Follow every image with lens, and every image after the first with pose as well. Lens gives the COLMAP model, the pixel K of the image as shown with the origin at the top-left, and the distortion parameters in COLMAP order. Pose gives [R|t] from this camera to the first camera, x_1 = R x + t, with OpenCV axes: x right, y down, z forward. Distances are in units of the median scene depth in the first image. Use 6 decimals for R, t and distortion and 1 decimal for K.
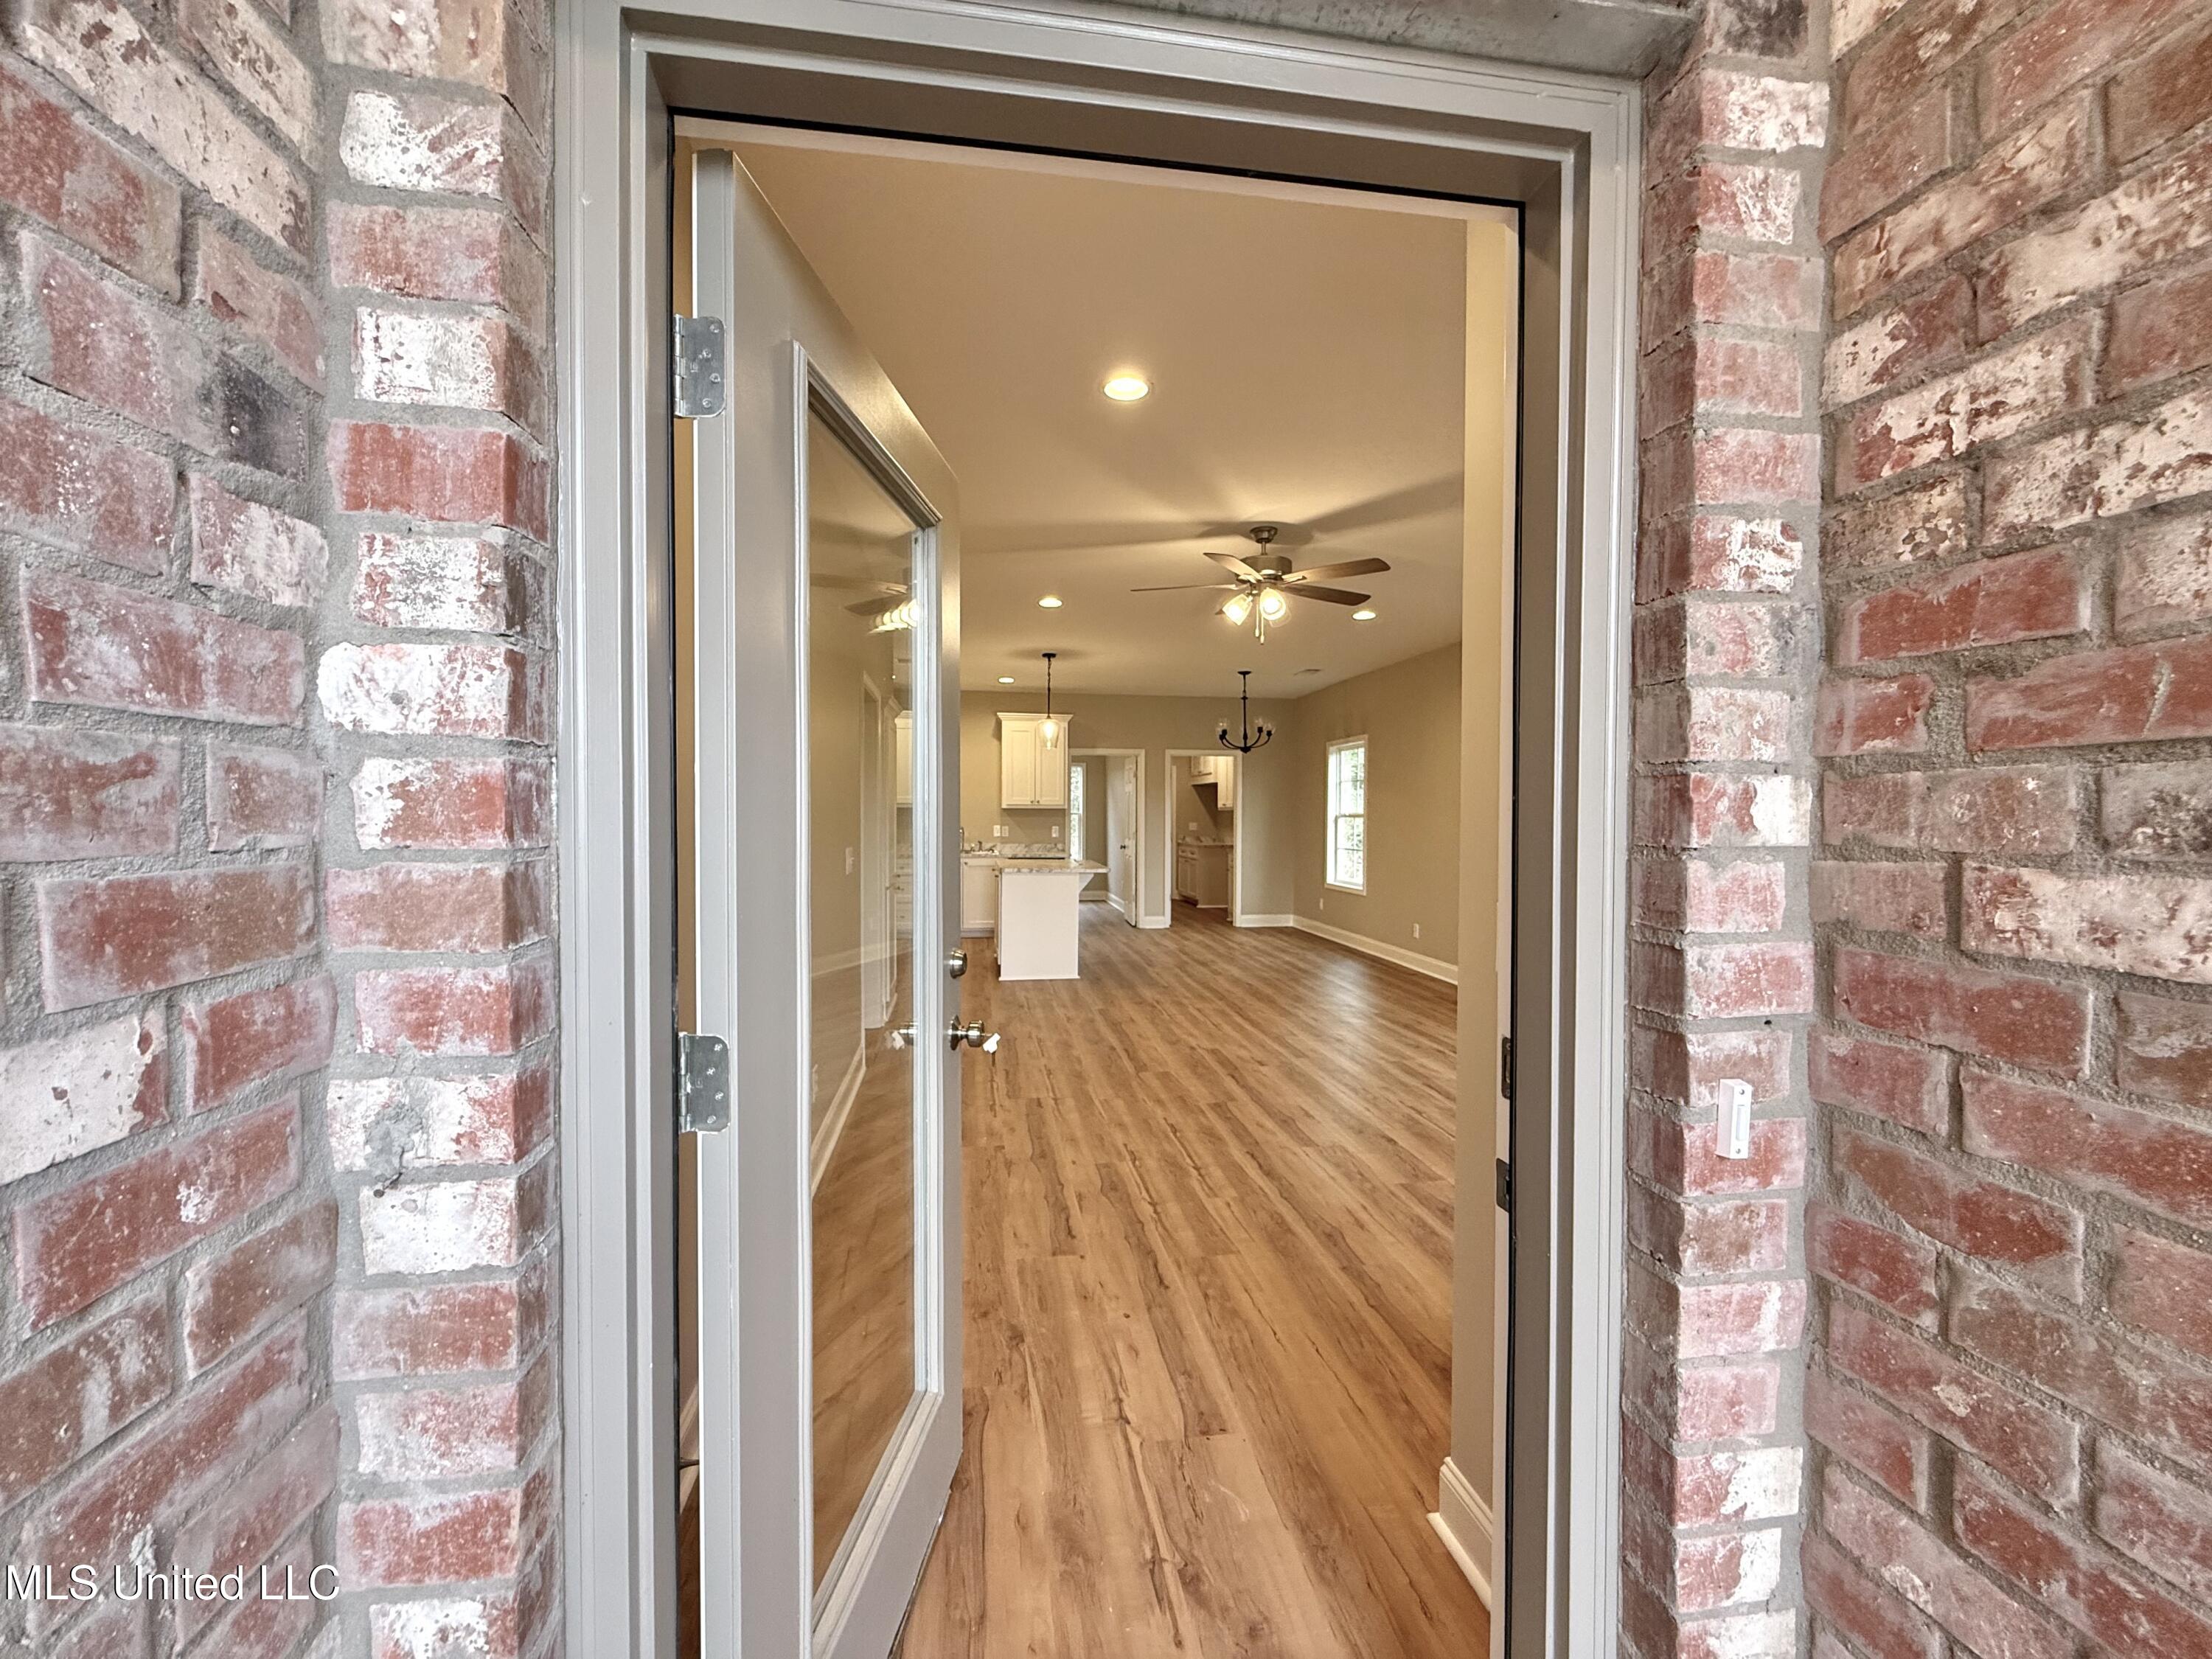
lens RADIAL K [[883.2, 0, 1102.2], [0, 883.2, 833.2], [0, 0, 1]] dist [0.000373, -0.000089]
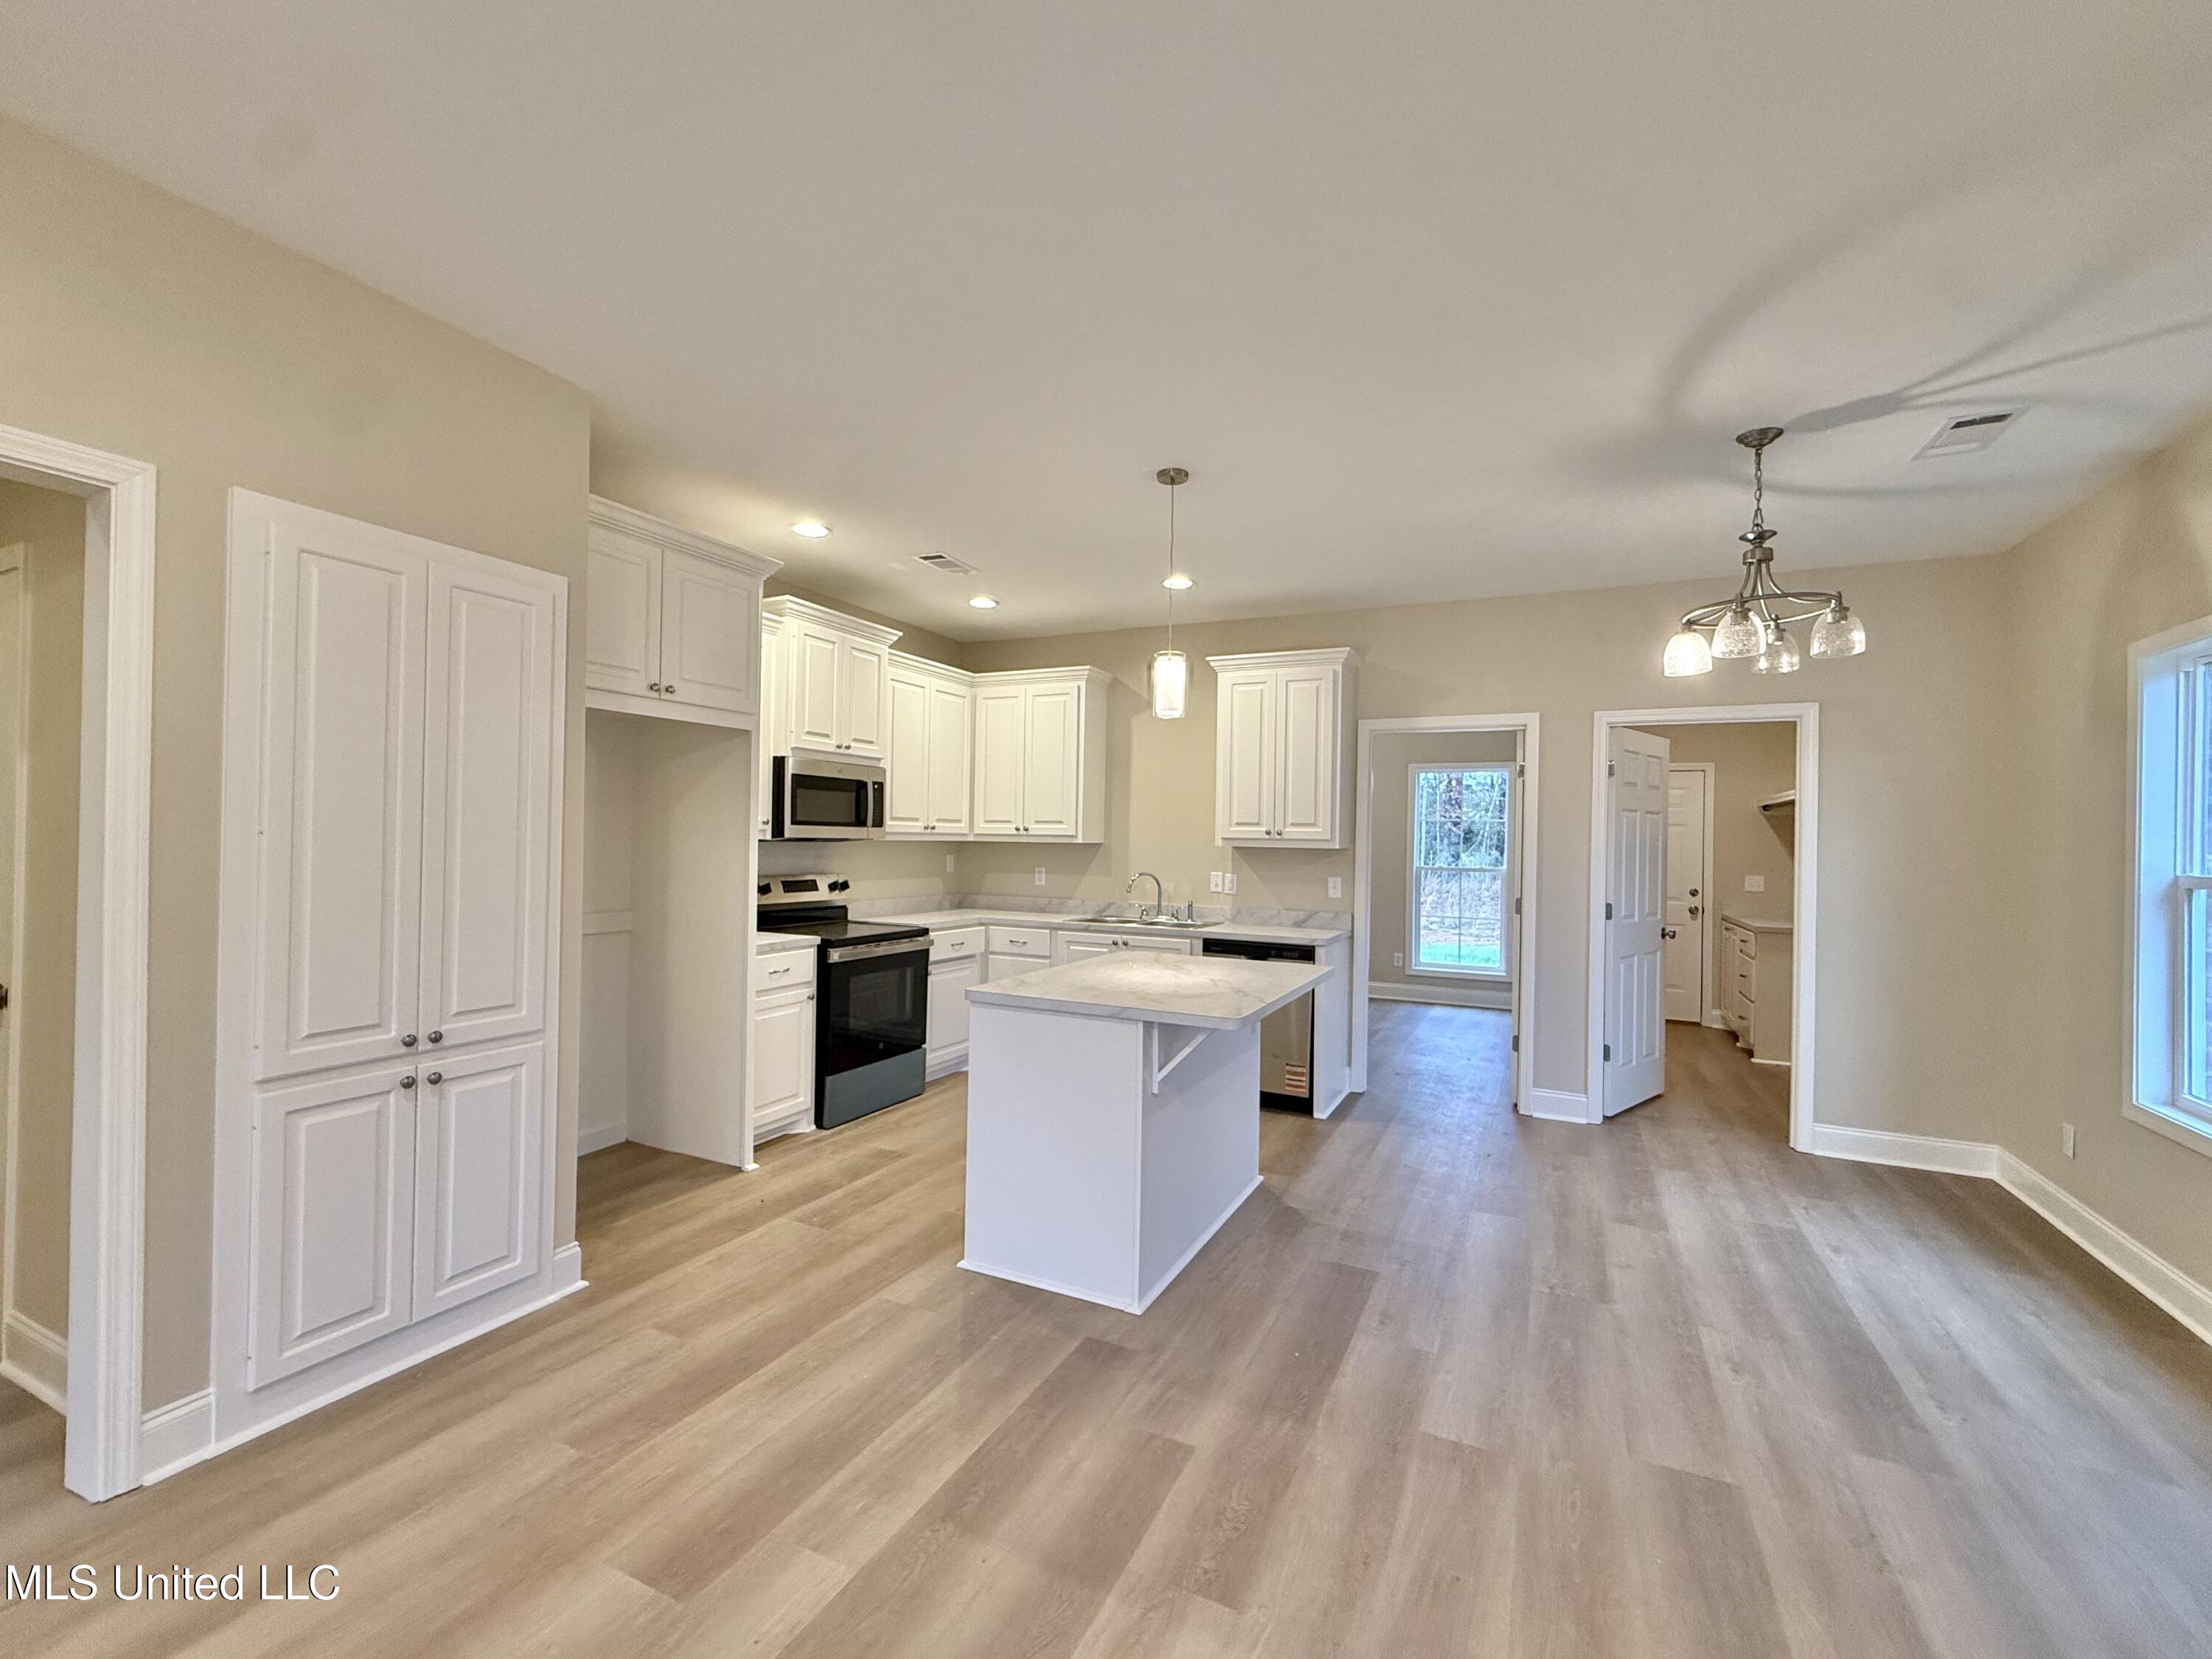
lens RADIAL K [[937.3, 0, 1106.5], [0, 937.3, 833.7], [0, 0, 1]] dist [0.000231, -0.000328]
pose [[0.821351, 0.001702, -0.570420, 0.136814], [-0.020883, 0.999415, -0.027089, -0.016719], [0.570040, 0.034162, 0.820906, 0.486828]]
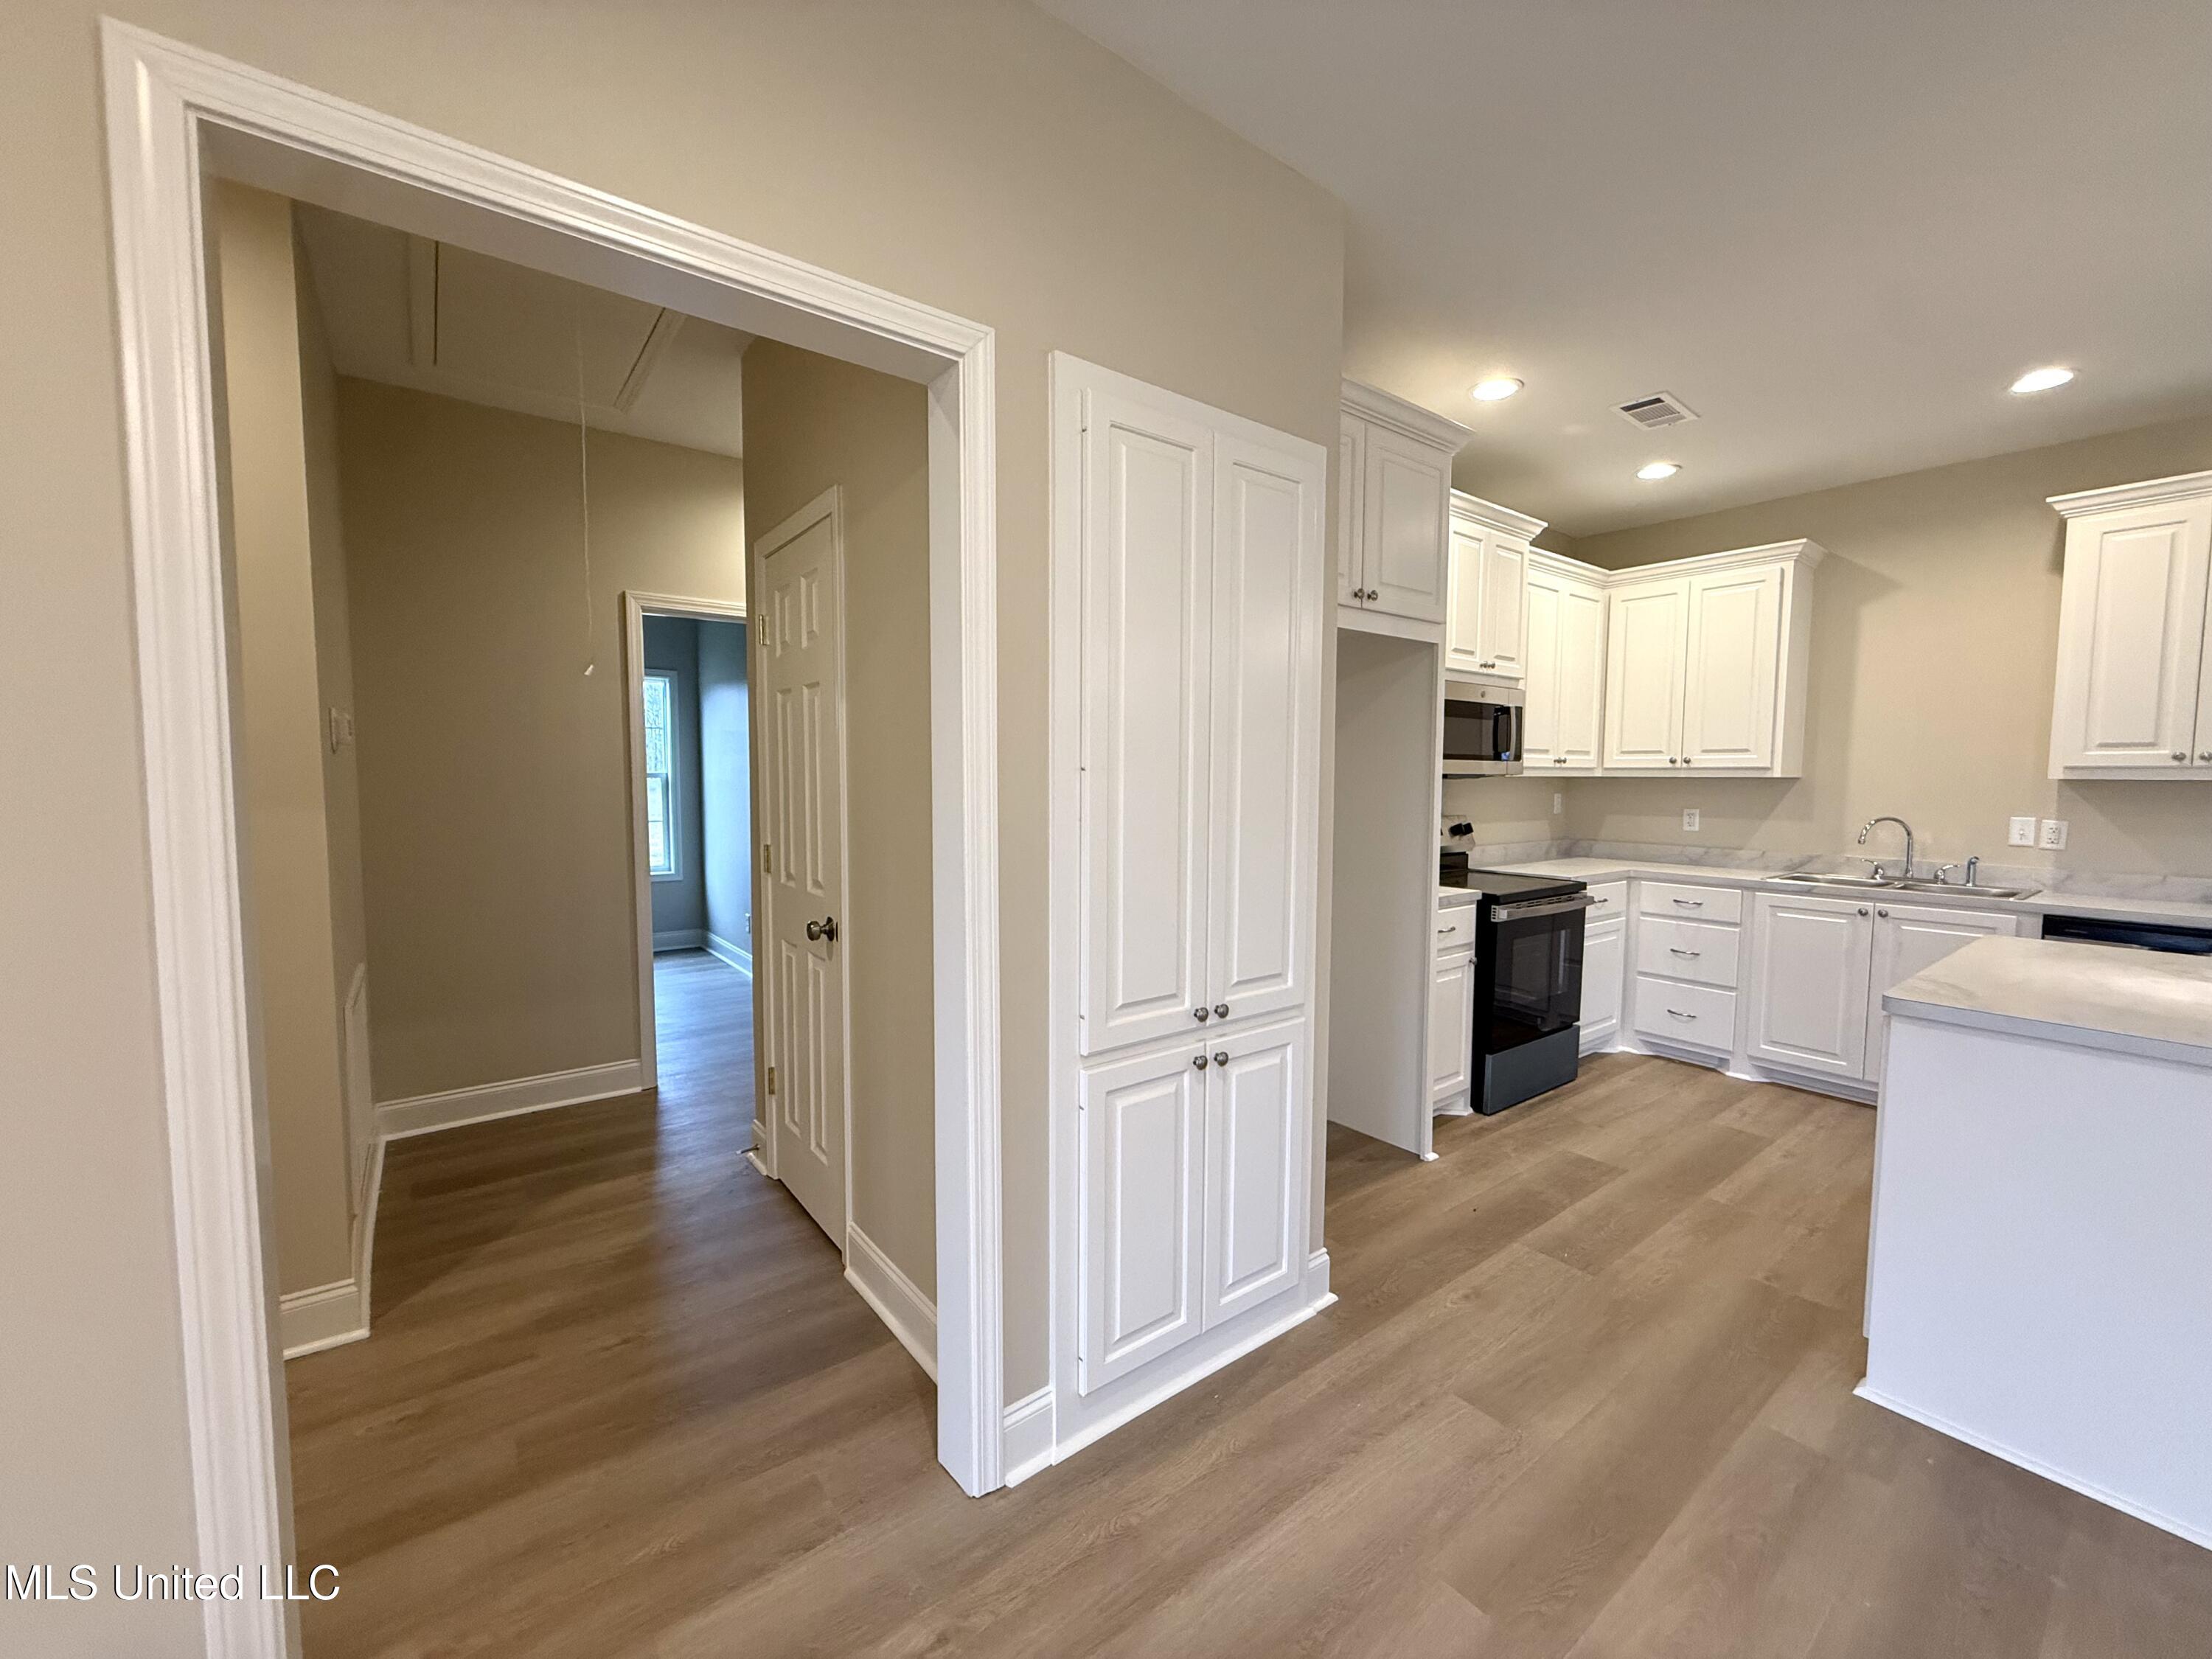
lens RADIAL K [[883.2, 0, 1102.2], [0, 883.2, 833.2], [0, 0, 1]] dist [0.000373, -0.000089]
pose [[0.477043, 0.050708, -0.877416, 0.015380], [-0.017361, 0.998683, 0.048278, -0.014723], [0.878708, -0.007798, 0.477295, 0.474430]]
